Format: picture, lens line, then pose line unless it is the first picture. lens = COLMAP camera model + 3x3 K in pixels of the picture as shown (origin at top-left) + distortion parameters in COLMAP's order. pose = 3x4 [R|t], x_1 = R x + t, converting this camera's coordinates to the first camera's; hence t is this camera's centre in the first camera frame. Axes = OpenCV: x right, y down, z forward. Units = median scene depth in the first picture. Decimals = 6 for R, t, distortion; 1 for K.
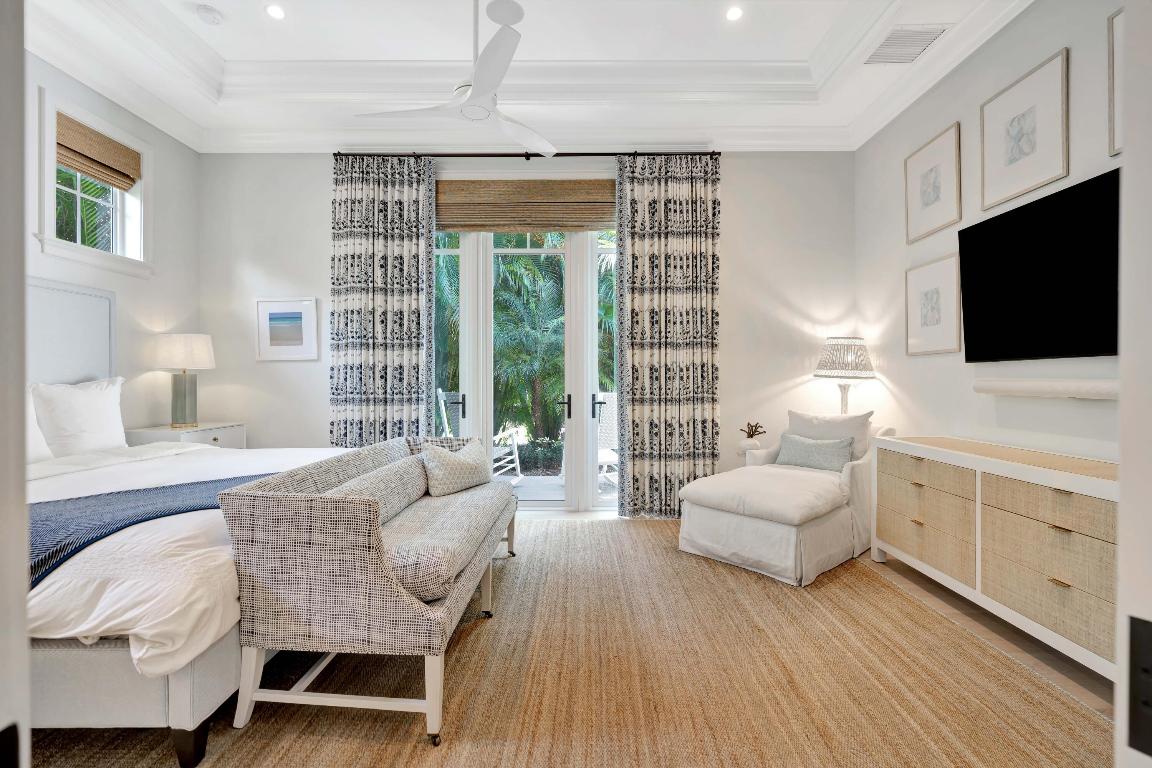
lens RADIAL K [[510.7, 0, 559.4], [0, 510.7, 384.6], [0, 0, 1]] dist [-0.008751, 0.001390]
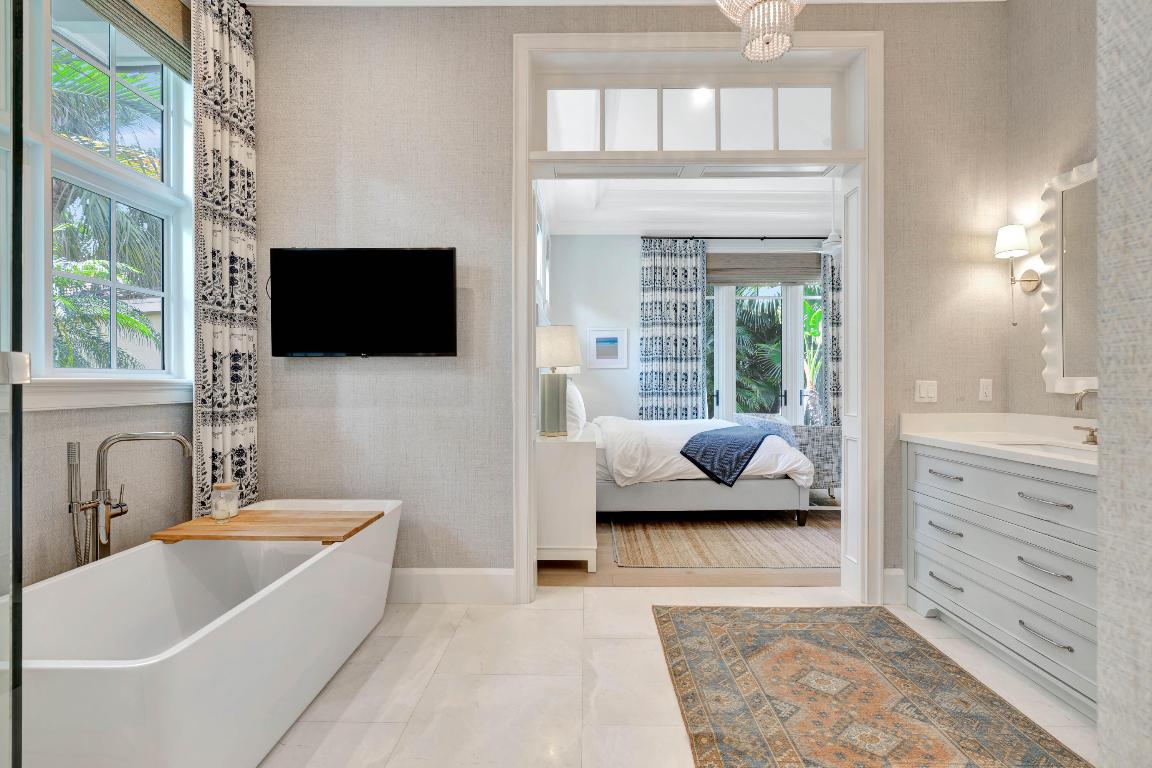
lens RADIAL K [[510.7, 0, 578.2], [0, 510.7, 383.3], [0, 0, 1]] dist [-0.008751, 0.001390]
pose [[0.999964, 0.002422, 0.008152, -0.654489], [-0.002470, 0.999979, 0.005953, -0.010741], [-0.008138, -0.005973, 0.999949, -0.573987]]
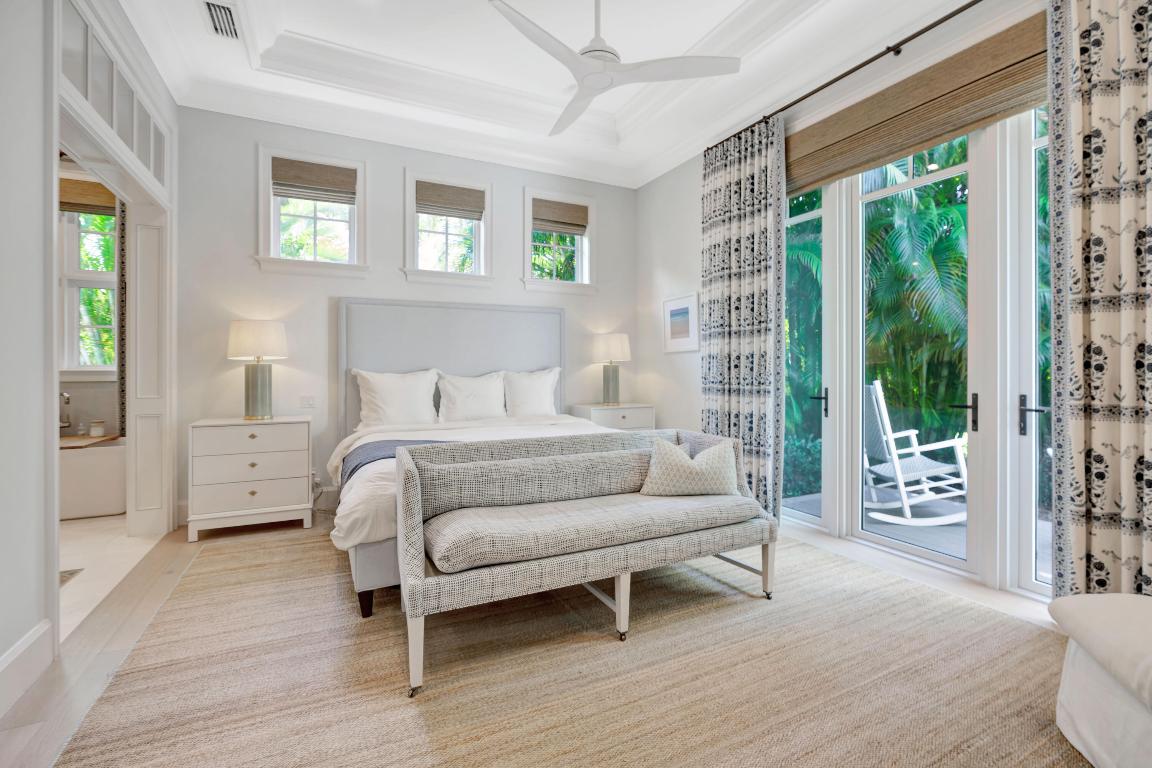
lens RADIAL K [[510.7, 0, 586.0], [0, 510.7, 367.0], [0, 0, 1]] dist [-0.008751, 0.001390]
pose [[0.470989, -0.002479, -0.882136, 0.358025], [0.001390, 0.999997, -0.002068, -0.012136], [0.882138, -0.000252, 0.470991, 0.302979]]
